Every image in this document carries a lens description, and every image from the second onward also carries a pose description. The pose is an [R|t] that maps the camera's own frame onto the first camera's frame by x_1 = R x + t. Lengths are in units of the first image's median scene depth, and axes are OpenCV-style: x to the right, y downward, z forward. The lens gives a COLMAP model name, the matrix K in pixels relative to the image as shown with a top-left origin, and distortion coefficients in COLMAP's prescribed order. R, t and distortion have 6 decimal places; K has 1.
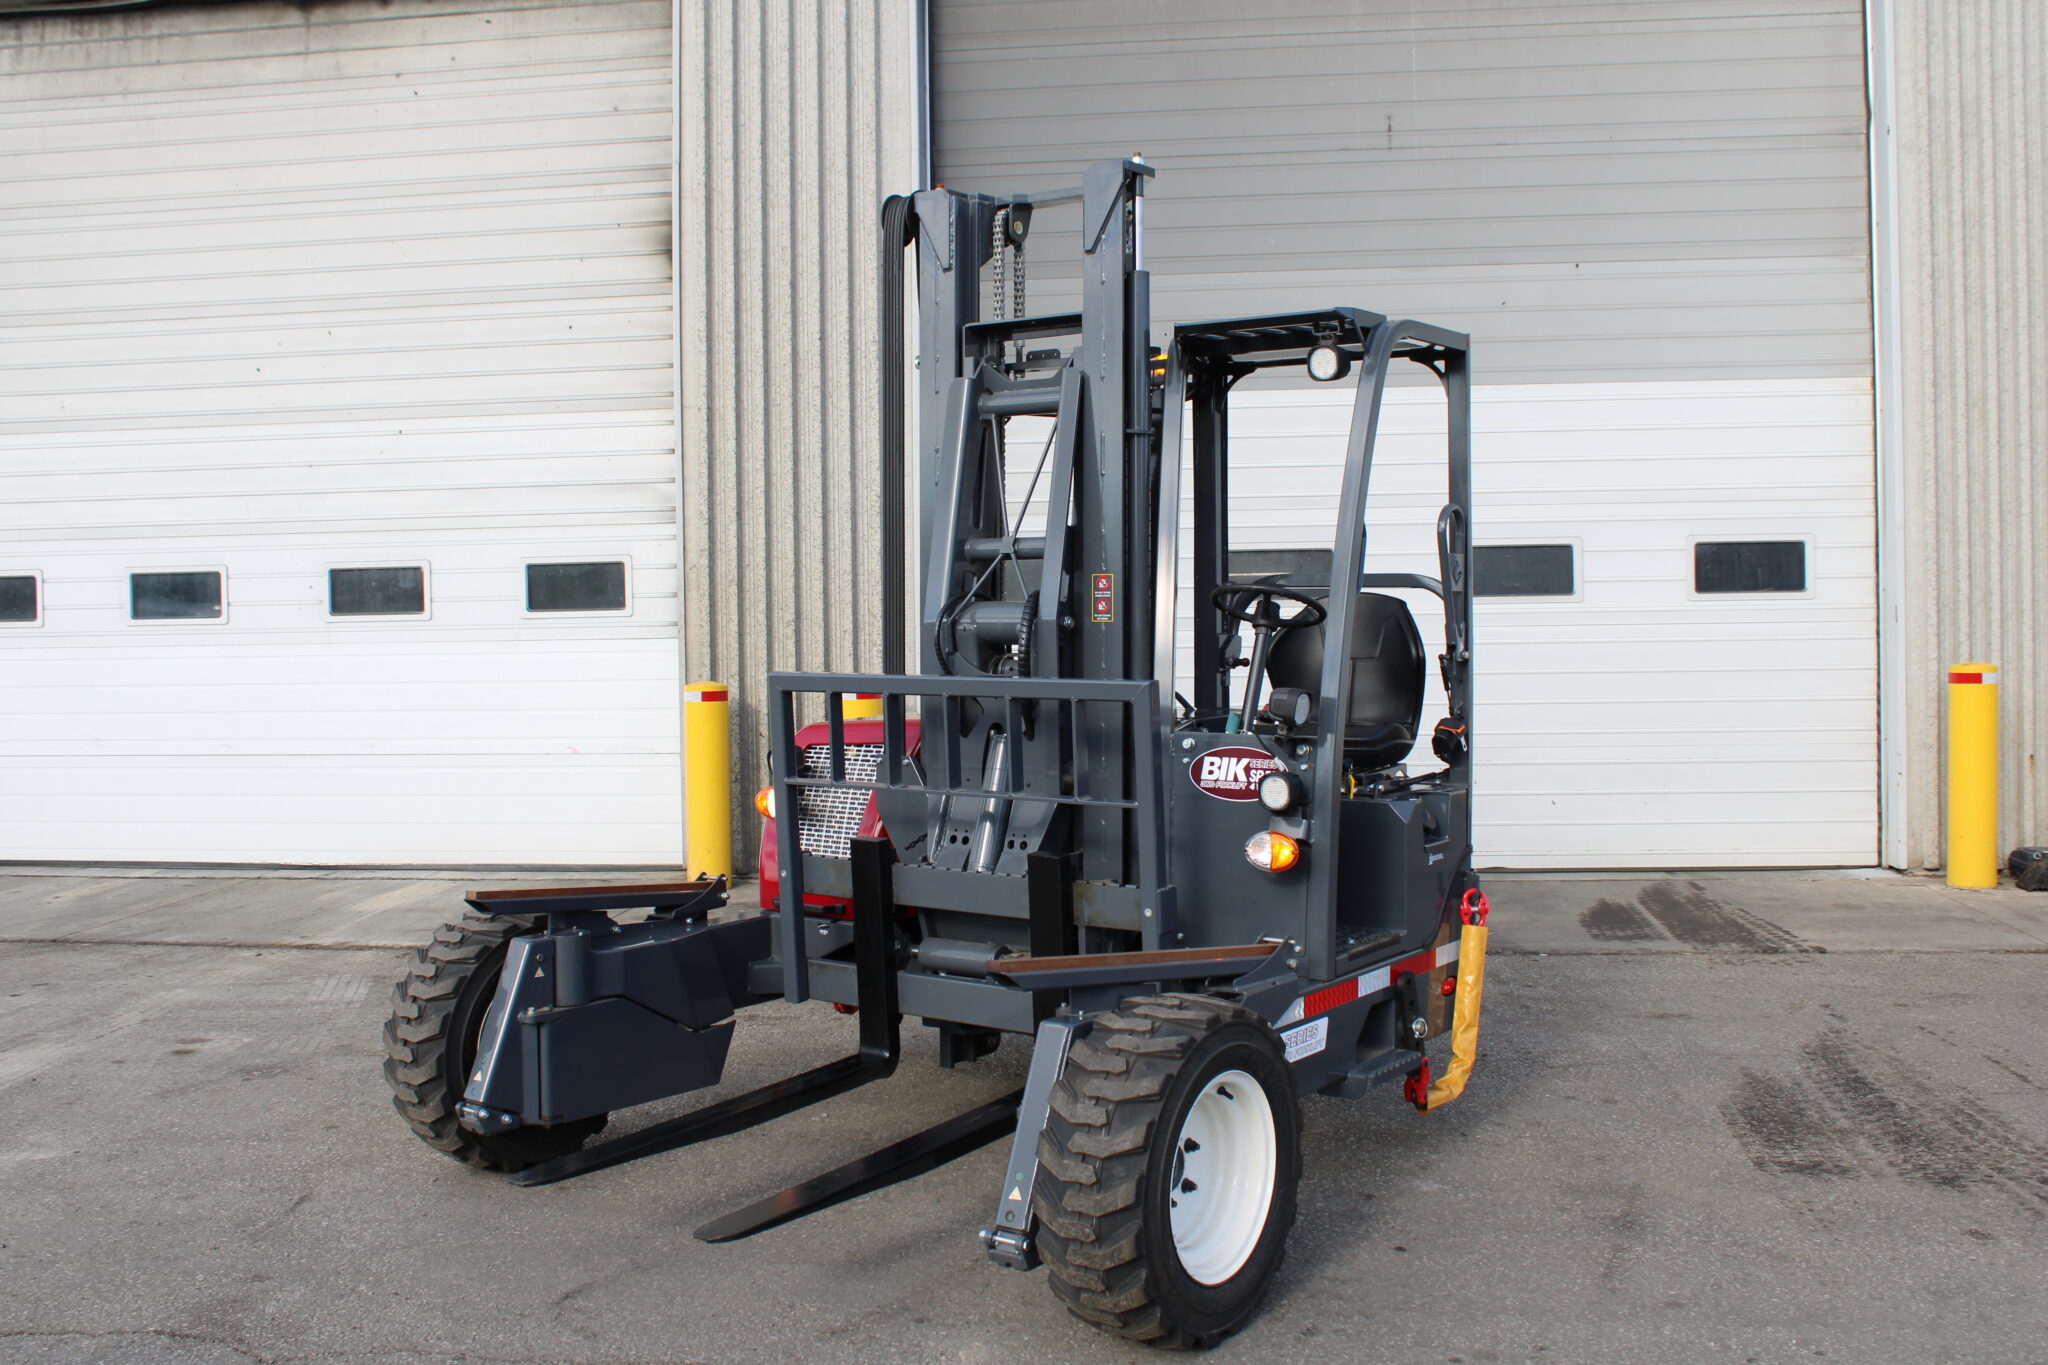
lens RADIAL K [[1994.2, 0, 1004.1], [0, 1994.2, 667.8], [0, 0, 1]] dist [-0.079939, 0.000000]
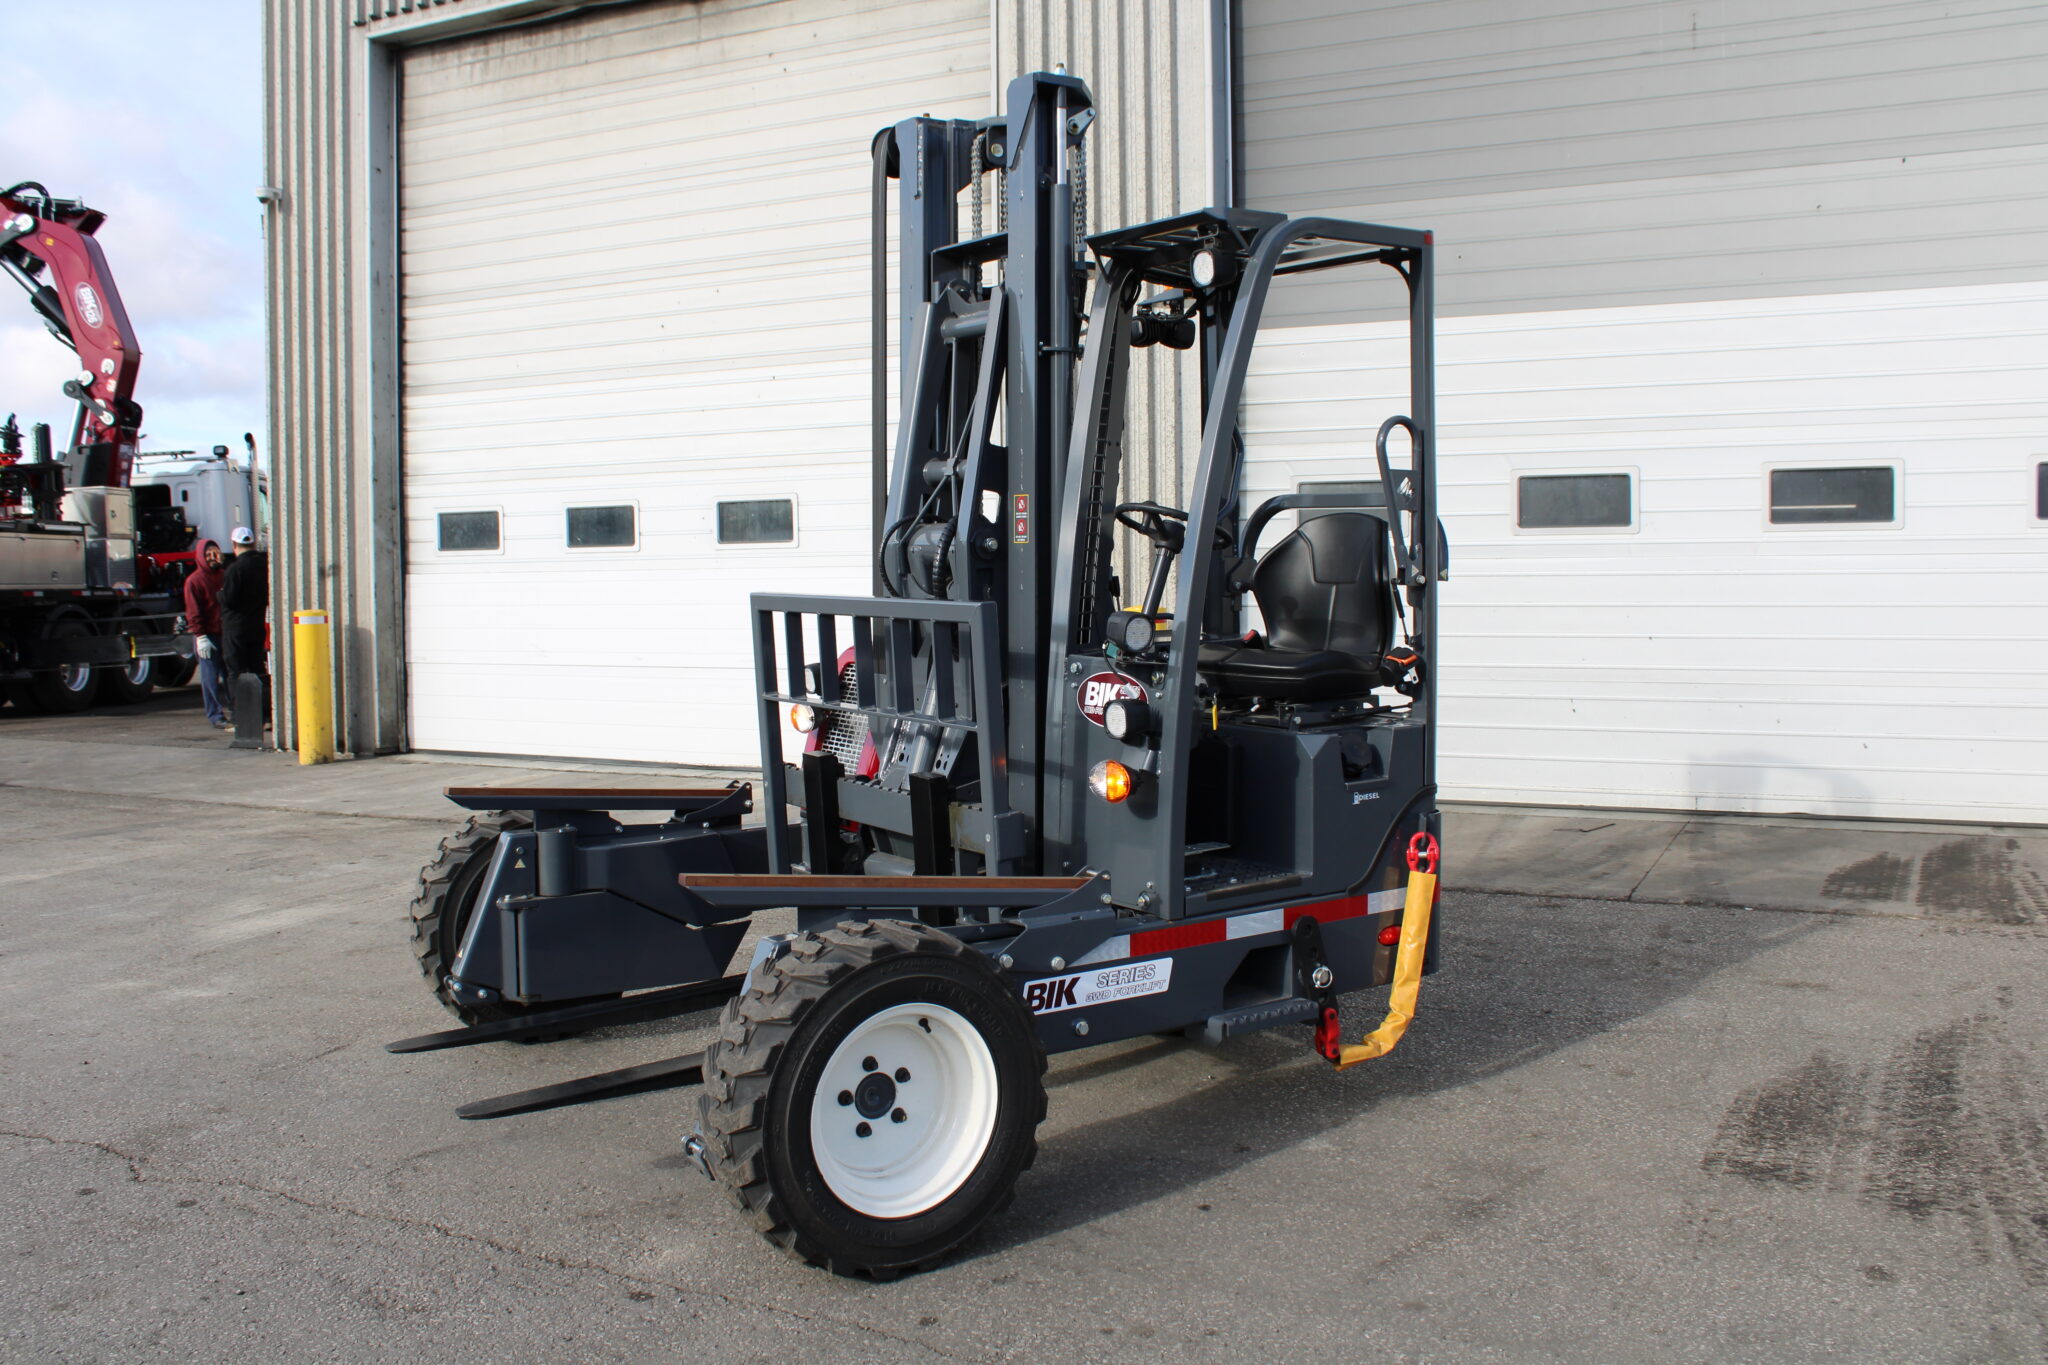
lens RADIAL K [[1857.1, 0, 1002.3], [0, 1857.1, 662.5], [0, 0, 1]] dist [-0.098026, 0.000000]
pose [[0.939659, 0.020228, -0.341514, 0.189069], [-0.008268, 0.999302, 0.036438, 0.001291], [0.342013, -0.031416, 0.939170, 0.069859]]
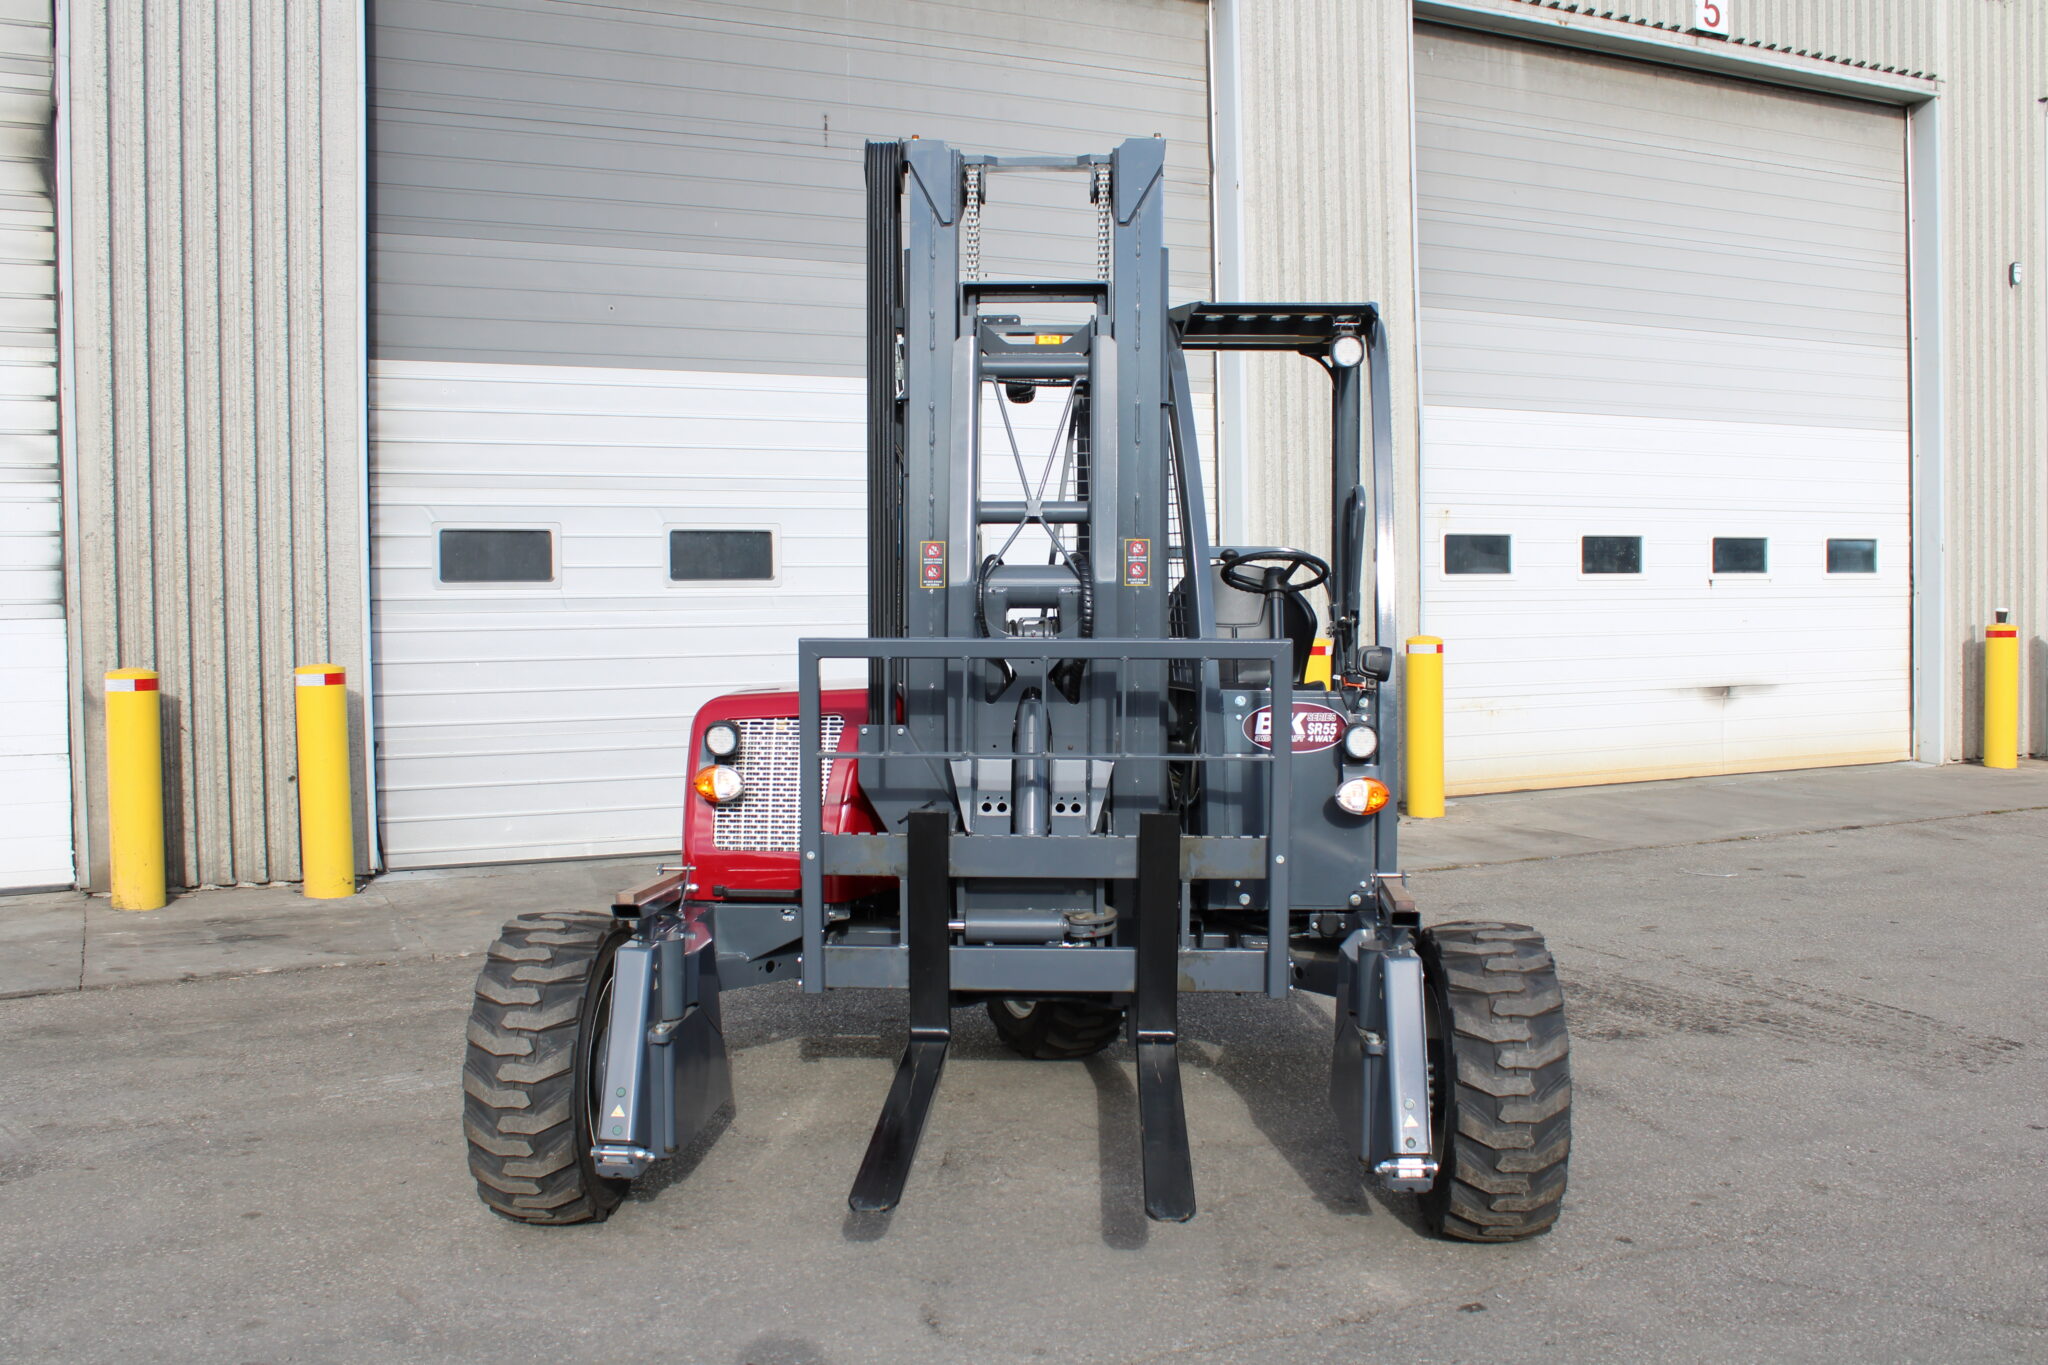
lens RADIAL K [[1925.8, 0, 1010.7], [0, 1925.8, 690.0], [0, 0, 1]] dist [-0.078618, 0.000000]
pose [[0.829986, -0.019266, 0.557451, -0.295348], [0.012287, 0.999792, 0.016259, 0.007501], [-0.557649, -0.006645, 0.830051, 0.113514]]
